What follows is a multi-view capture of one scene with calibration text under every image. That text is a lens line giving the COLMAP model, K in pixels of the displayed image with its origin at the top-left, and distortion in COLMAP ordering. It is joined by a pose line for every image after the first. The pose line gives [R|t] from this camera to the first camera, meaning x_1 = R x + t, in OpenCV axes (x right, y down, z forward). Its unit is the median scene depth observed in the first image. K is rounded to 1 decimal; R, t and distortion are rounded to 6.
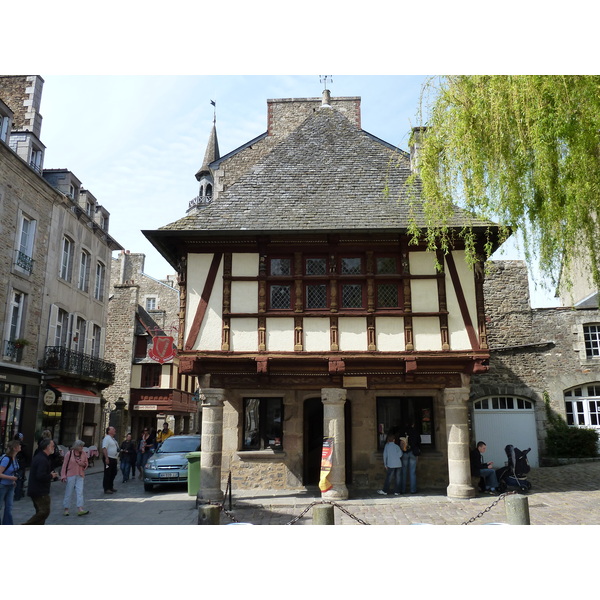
lens RADIAL K [[535.4, 0, 299.6], [0, 535.4, 299.5], [0, 0, 1]] dist [-0.019836, -0.016624]
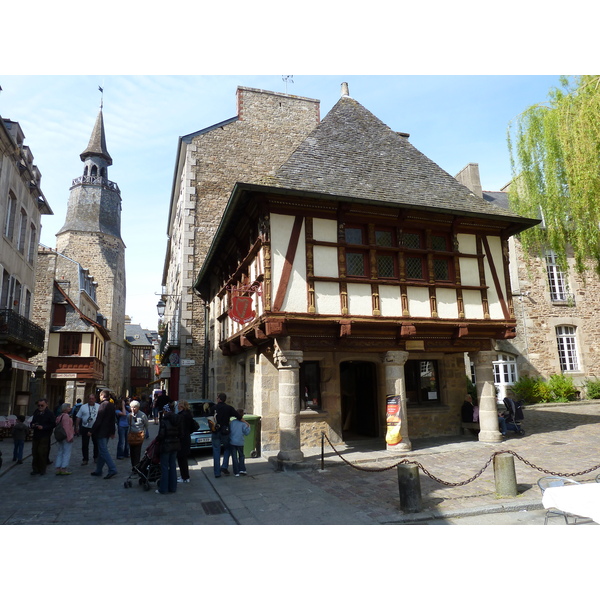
lens RADIAL K [[445.3, 0, 300.3], [0, 445.3, 299.5], [0, 0, 1]] dist [-0.034867, 0.001461]
pose [[0.938681, 0.044184, 0.341943, -0.433703], [-0.054163, 0.998338, 0.019684, 0.053192], [-0.340505, -0.036997, 0.939514, 0.214079]]
